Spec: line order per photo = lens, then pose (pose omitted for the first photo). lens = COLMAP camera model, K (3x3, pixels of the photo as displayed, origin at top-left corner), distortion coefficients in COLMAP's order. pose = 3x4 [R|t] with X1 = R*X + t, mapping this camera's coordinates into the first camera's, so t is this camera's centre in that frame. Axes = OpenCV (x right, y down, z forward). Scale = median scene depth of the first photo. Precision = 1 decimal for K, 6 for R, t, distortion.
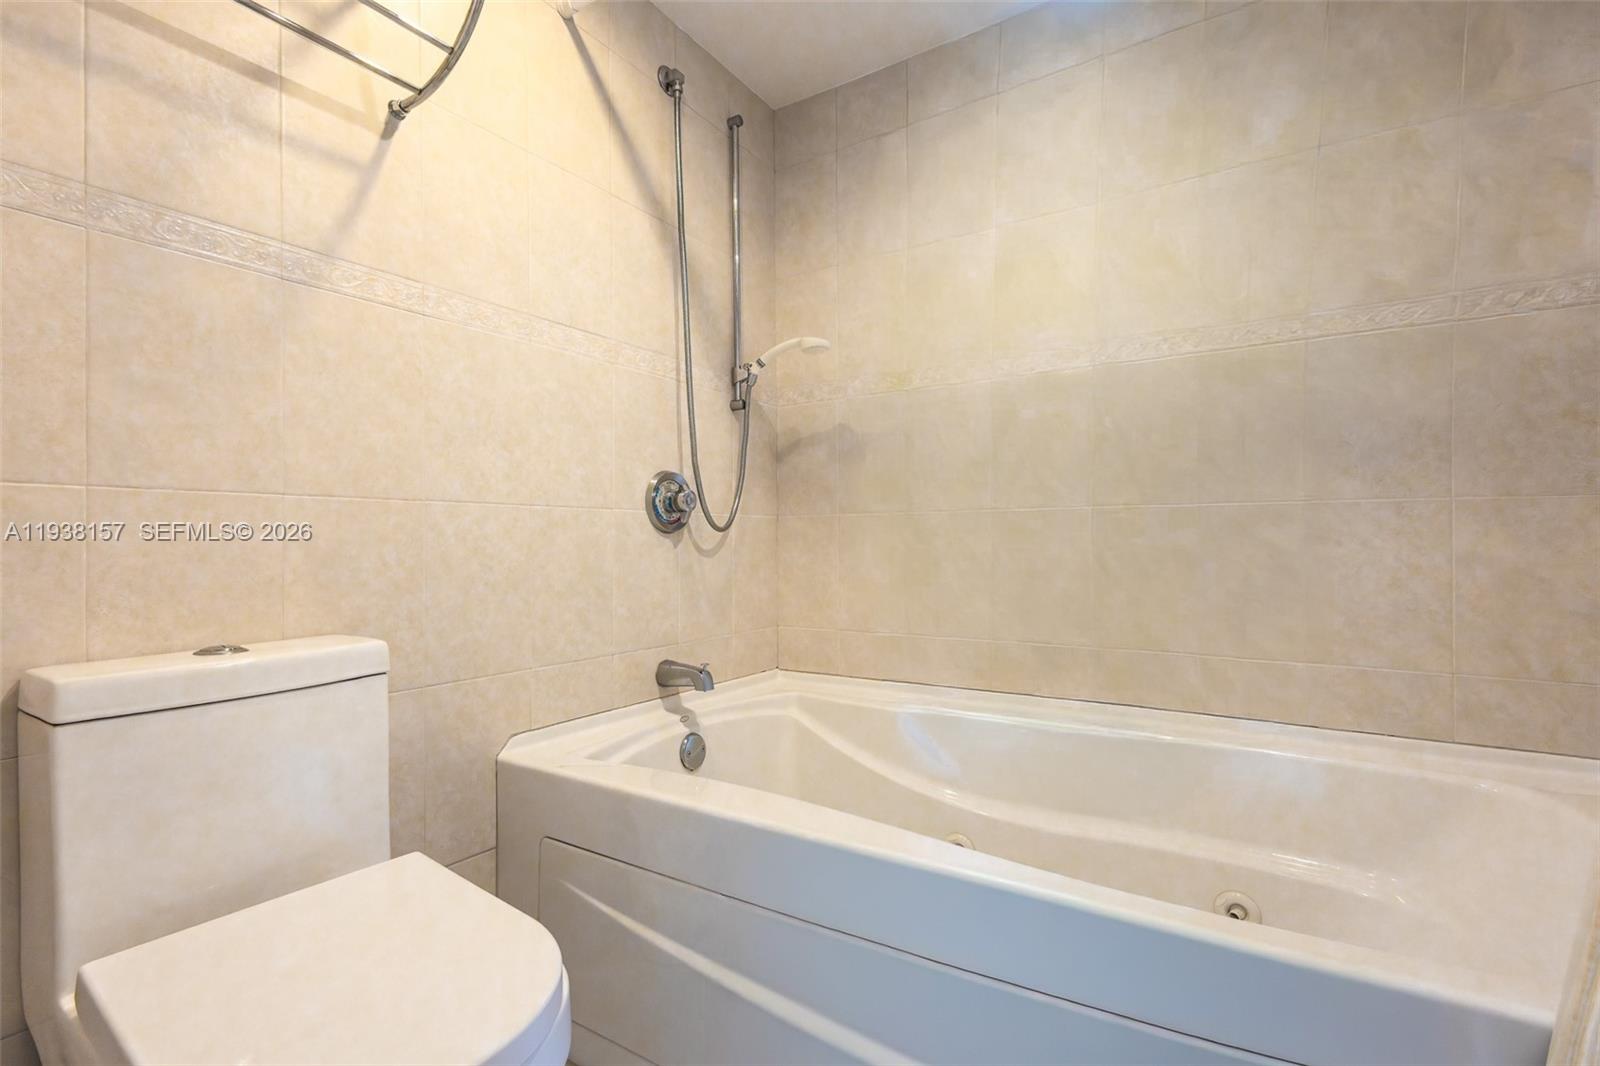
lens RADIAL K [[762.2, 0, 796.3], [0, 762.2, 515.8], [0, 0, 1]] dist [0.010541, -0.000140]
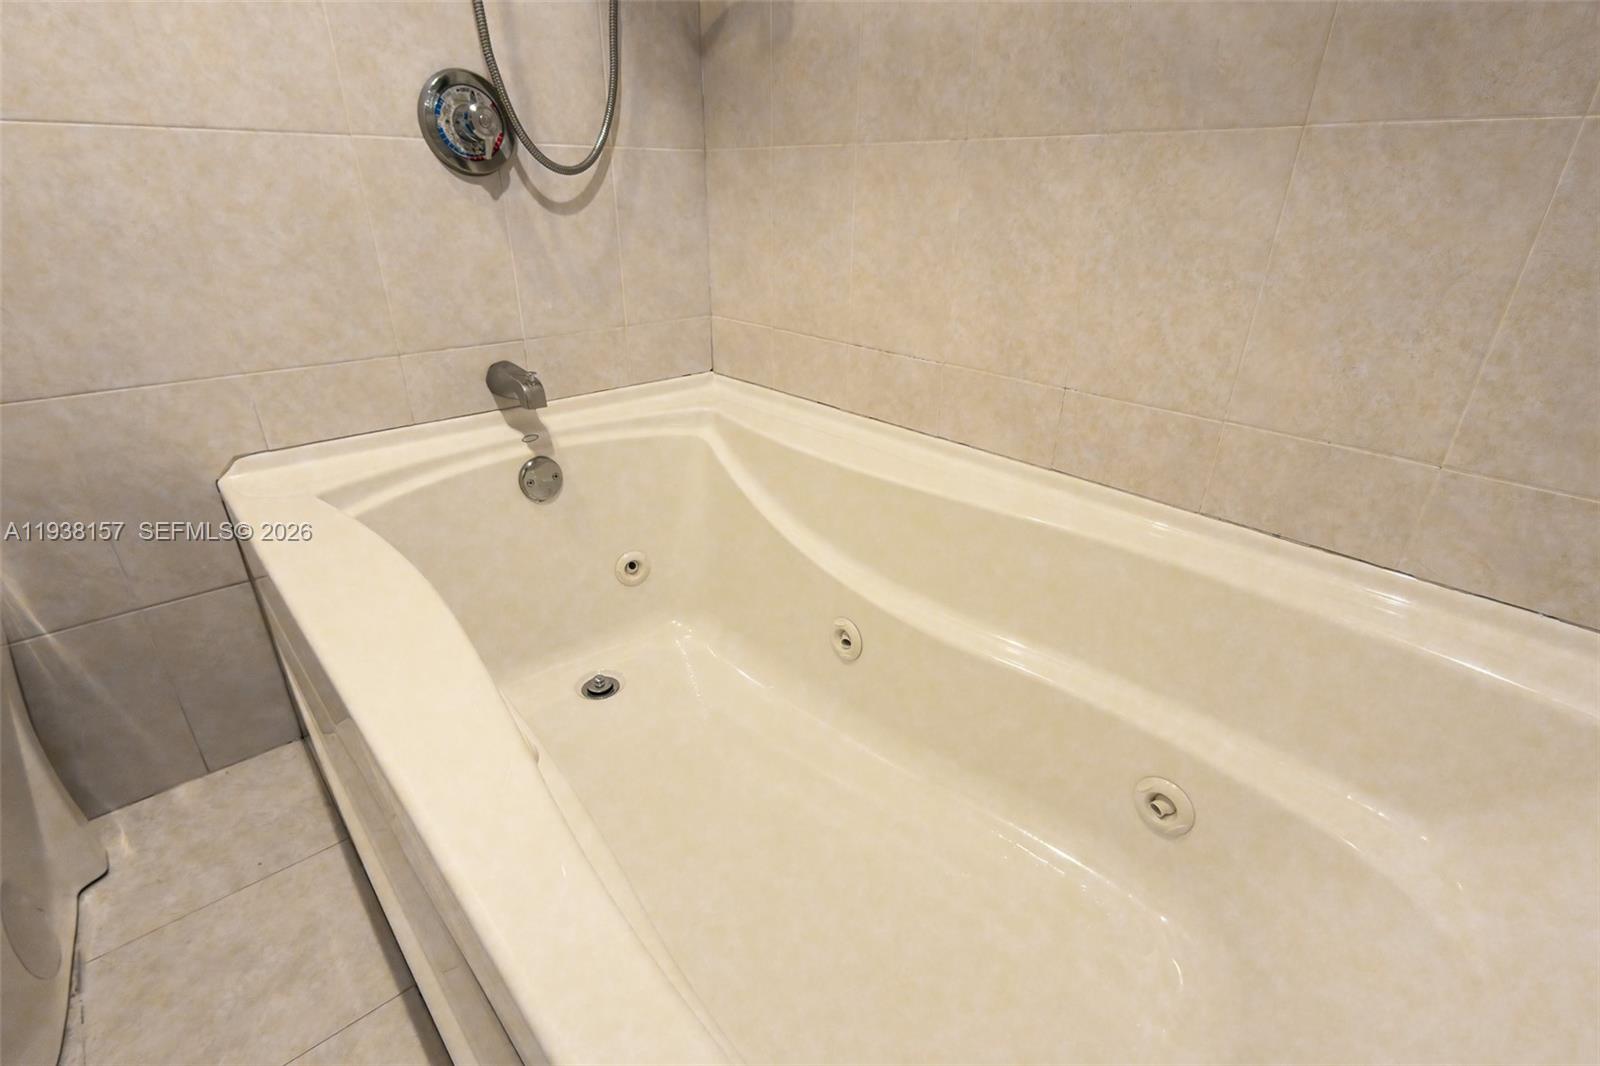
lens RADIAL K [[774.5, 0, 800.0], [0, 774.5, 533.0], [0, 0, 1]] dist [0.002505, -0.000078]
pose [[0.968210, 0.118066, -0.220523, 0.304028], [-0.006801, 0.893698, 0.448618, -0.004794], [0.250047, -0.432857, 0.866090, 0.337051]]
